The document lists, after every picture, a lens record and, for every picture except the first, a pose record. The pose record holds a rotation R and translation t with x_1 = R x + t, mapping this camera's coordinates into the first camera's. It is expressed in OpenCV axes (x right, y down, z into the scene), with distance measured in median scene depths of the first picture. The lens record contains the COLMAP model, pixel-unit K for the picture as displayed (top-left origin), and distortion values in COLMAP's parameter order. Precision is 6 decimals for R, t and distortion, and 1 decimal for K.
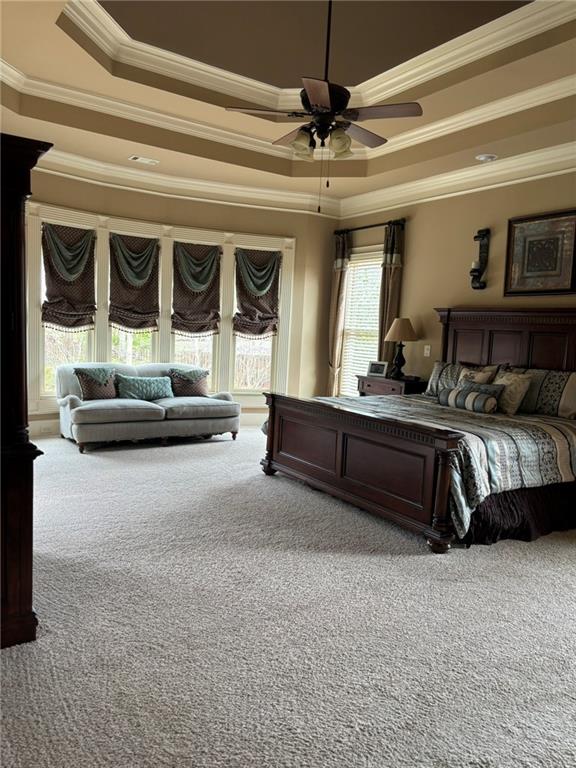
lens RADIAL K [[579.5, 0, 289.7], [0, 579.5, 387.0], [0, 0, 1]] dist [0.039924, -0.048501]
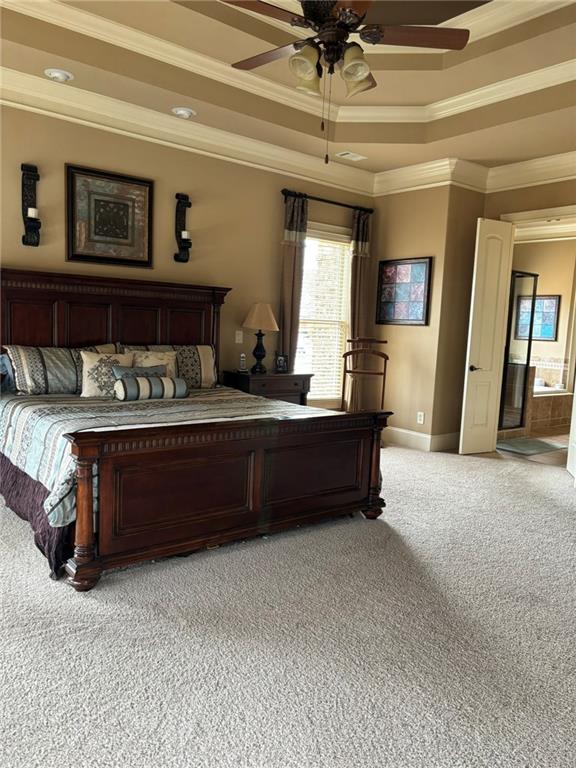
lens RADIAL K [[579.5, 0, 288.9], [0, 579.5, 381.7], [0, 0, 1]] dist [0.039924, -0.048501]
pose [[-0.074102, -0.158388, 0.984592, -0.537155], [0.048286, 0.985579, 0.162180, -0.112702], [-0.996081, 0.059560, -0.065386, 0.817298]]
